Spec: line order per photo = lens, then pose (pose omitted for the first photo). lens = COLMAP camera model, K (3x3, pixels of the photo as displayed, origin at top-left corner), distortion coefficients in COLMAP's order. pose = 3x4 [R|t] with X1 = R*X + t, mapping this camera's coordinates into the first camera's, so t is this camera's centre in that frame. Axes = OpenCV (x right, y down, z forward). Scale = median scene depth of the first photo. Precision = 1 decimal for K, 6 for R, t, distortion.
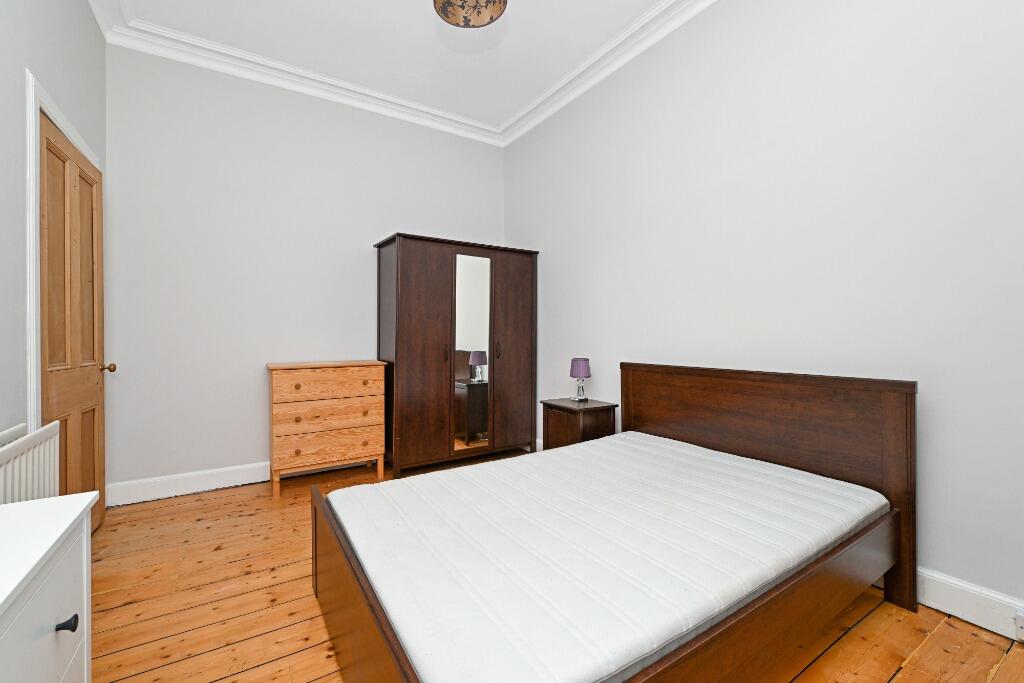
lens RADIAL K [[397.0, 0, 514.7], [0, 397.0, 338.8], [0, 0, 1]] dist [-0.010231, 0.000108]
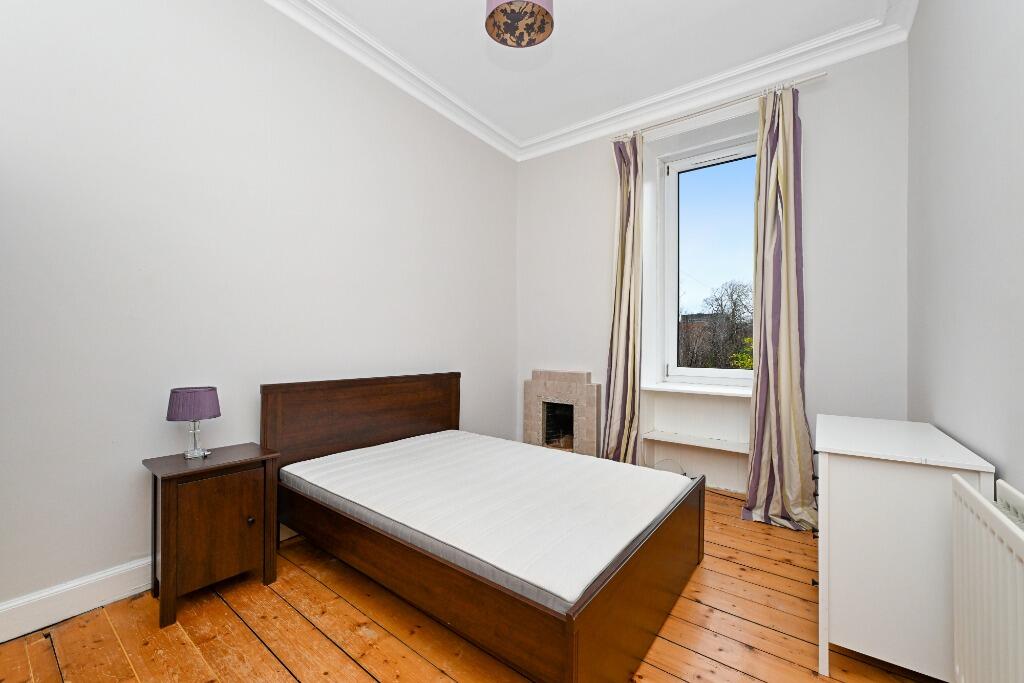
lens RADIAL K [[397.0, 0, 514.7], [0, 397.0, 338.8], [0, 0, 1]] dist [-0.010231, 0.000108]
pose [[-0.307850, 0.010403, 0.951378, -0.707213], [-0.002868, 0.999926, -0.011862, -0.028609], [-0.951430, -0.006380, -0.307798, 0.866141]]
